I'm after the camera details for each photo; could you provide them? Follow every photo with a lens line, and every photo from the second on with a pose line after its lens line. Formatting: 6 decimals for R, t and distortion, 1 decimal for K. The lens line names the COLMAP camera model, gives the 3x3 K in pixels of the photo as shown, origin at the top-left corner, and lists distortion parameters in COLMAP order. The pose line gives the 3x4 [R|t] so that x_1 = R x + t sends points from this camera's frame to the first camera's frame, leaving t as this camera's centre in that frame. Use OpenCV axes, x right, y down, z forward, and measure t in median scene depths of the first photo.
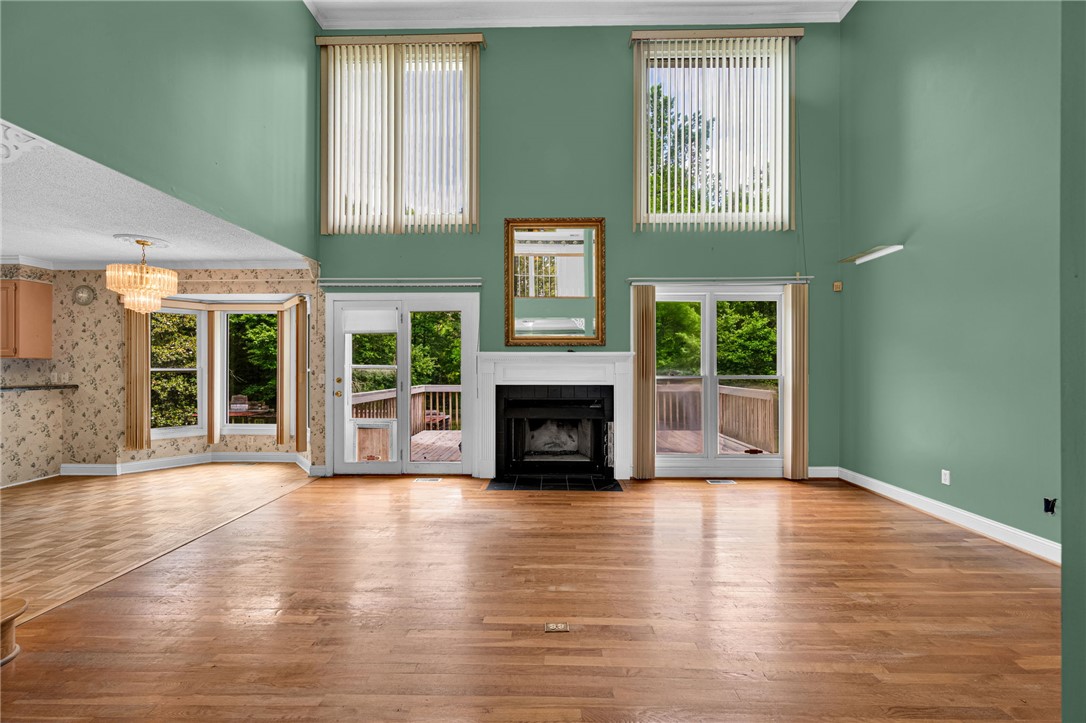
lens RADIAL K [[431.4, 0, 541.0], [0, 431.4, 366.1], [0, 0, 1]] dist [-0.004006, 0.000197]
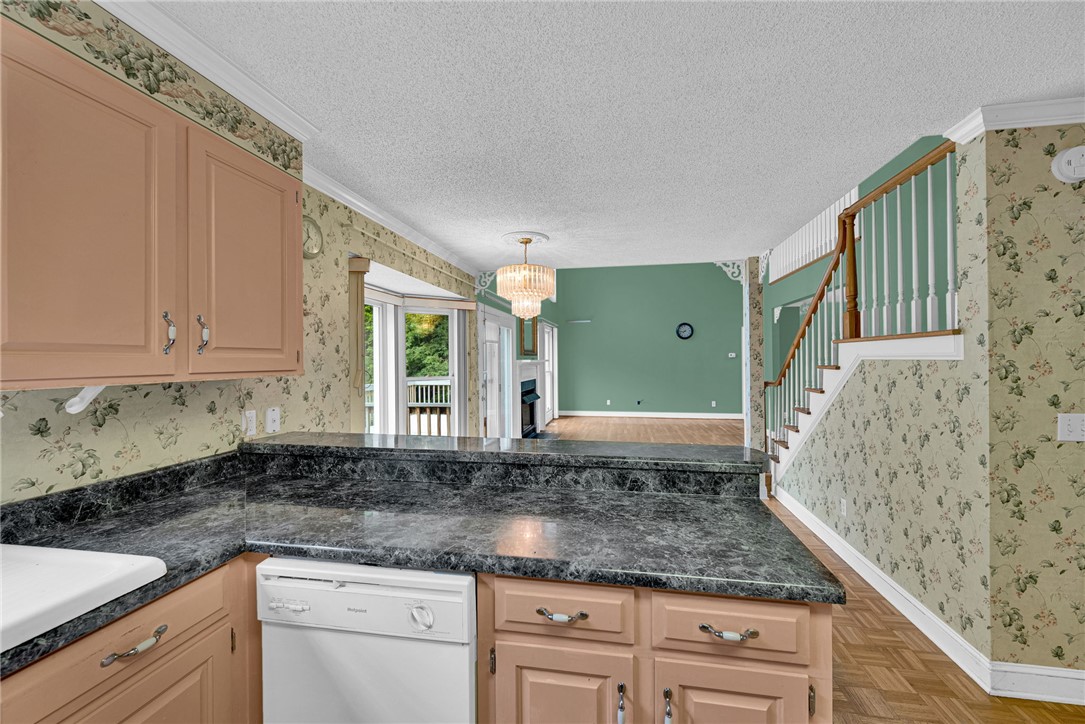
lens RADIAL K [[431.0, 0, 547.8], [0, 431.0, 360.4], [0, 0, 1]] dist [-0.004006, 0.000197]
pose [[0.156232, -0.002358, 0.987718, -1.522565], [0.005948, 0.999981, 0.001447, -0.030894], [-0.987702, 0.005649, 0.156243, 0.684593]]
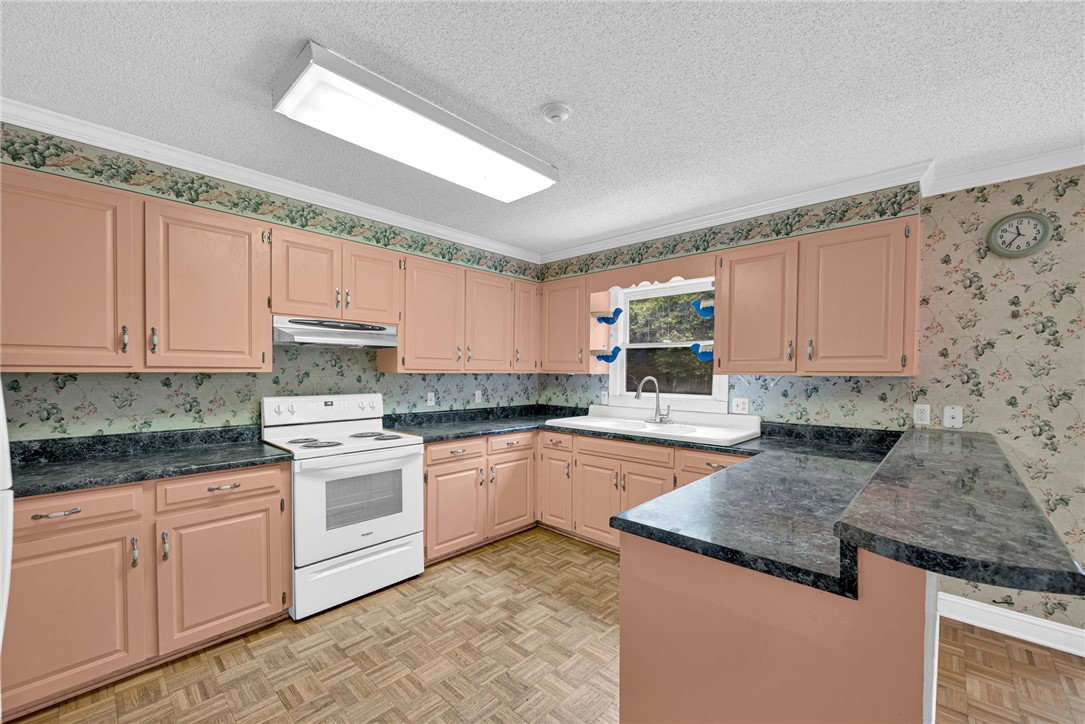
lens RADIAL K [[431.0, 0, 550.9], [0, 431.0, 382.1], [0, 0, 1]] dist [-0.004006, 0.000197]
pose [[0.748708, 0.021144, -0.662562, -1.157785], [-0.006692, 0.999681, 0.024341, -0.020683], [0.662866, -0.013790, 0.748611, 0.351059]]
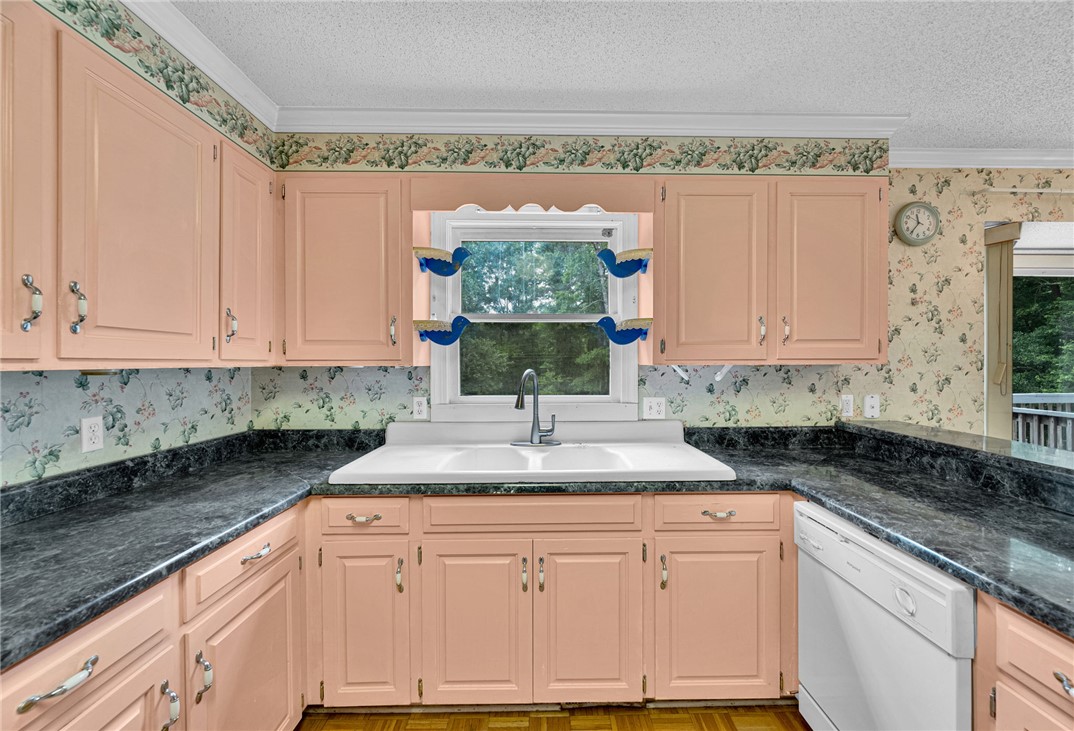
lens RADIAL K [[435.1, 0, 551.2], [0, 435.1, 366.0], [0, 0, 1]] dist [-0.001340, -0.000213]
pose [[0.999411, -0.002169, 0.034234, -1.501261], [0.001853, 0.999956, 0.009245, -0.020445], [-0.034253, -0.009176, 0.999371, 0.567258]]
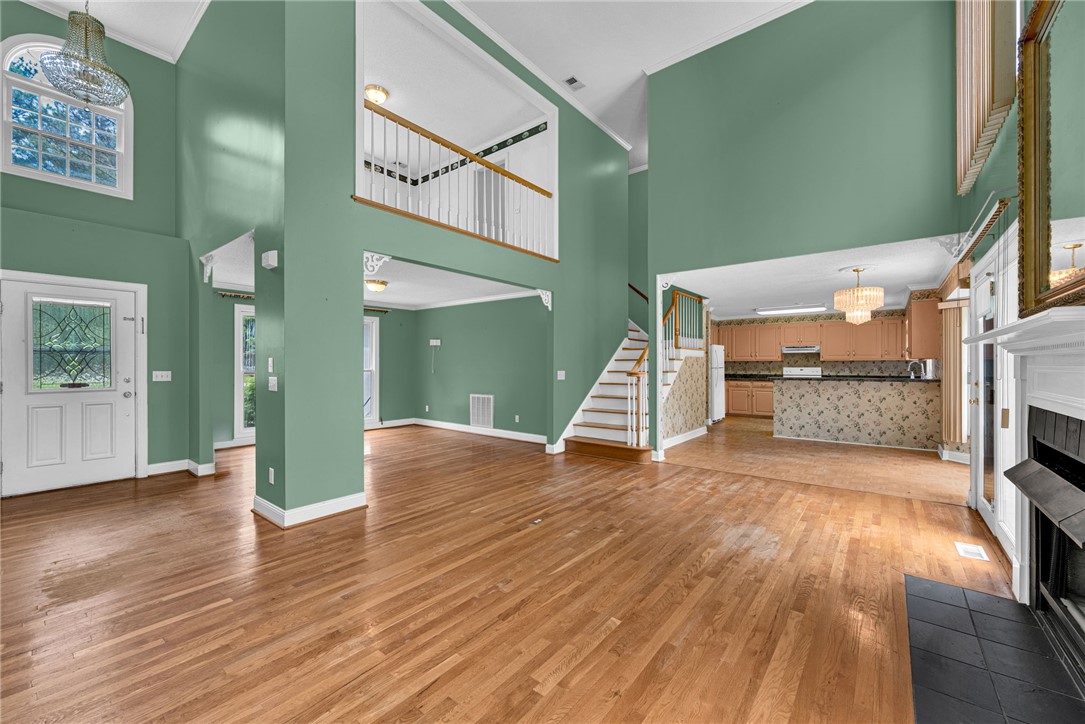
lens RADIAL K [[431.0, 0, 543.1], [0, 431.0, 365.9], [0, 0, 1]] dist [-0.004006, 0.000197]
pose [[-0.611367, 0.002524, -0.791343, 0.573460], [0.002081, 0.999997, 0.001582, 0.001112], [0.791344, -0.000680, -0.611371, 0.871084]]
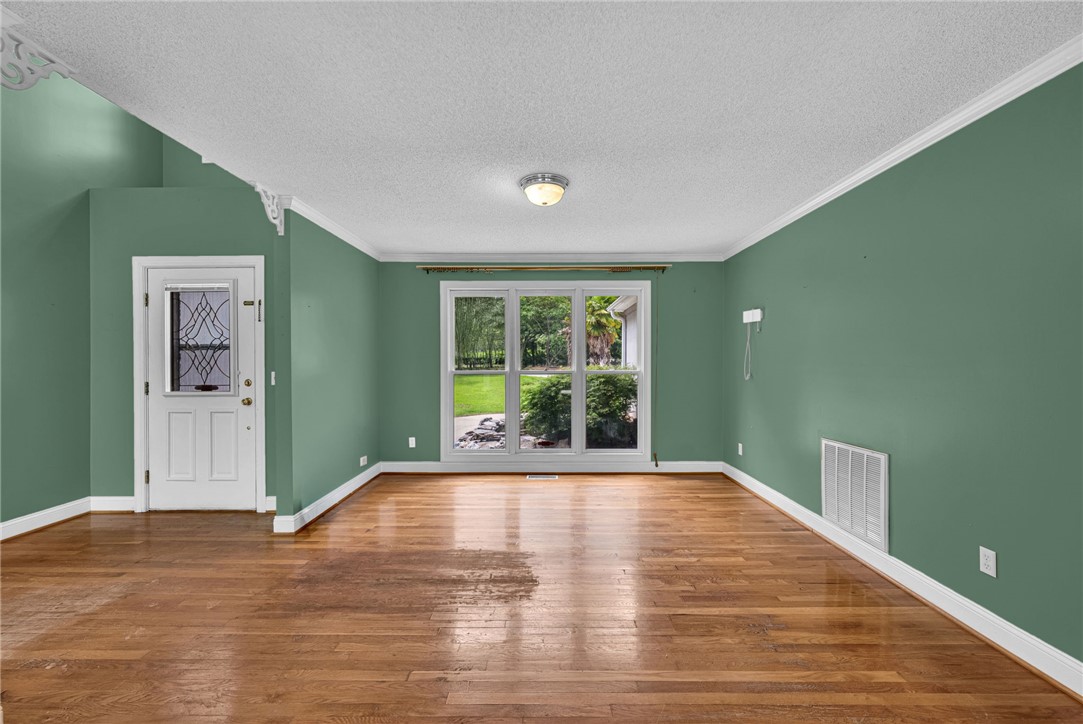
lens RADIAL K [[430.2, 0, 540.4], [0, 430.2, 367.6], [0, 0, 1]] dist [-0.004006, 0.000197]
pose [[-0.999896, 0.001873, -0.014279, -0.122540], [0.001779, 0.999977, 0.006593, 0.002502], [0.014291, 0.006567, -0.999876, 0.284251]]
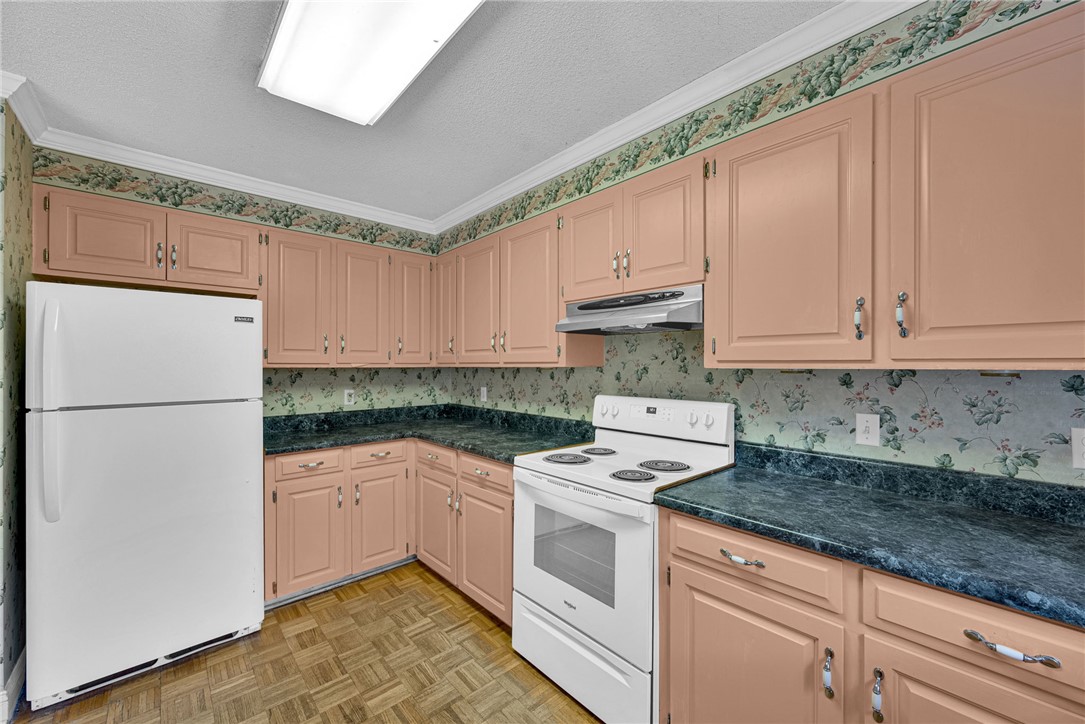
lens RADIAL K [[431.0, 0, 549.7], [0, 431.0, 363.5], [0, 0, 1]] dist [-0.004006, 0.000197]
pose [[-0.738921, -0.002735, -0.673786, -1.415422], [0.000701, 0.999988, -0.004828, -0.019276], [0.673792, -0.004040, -0.738910, 0.845195]]
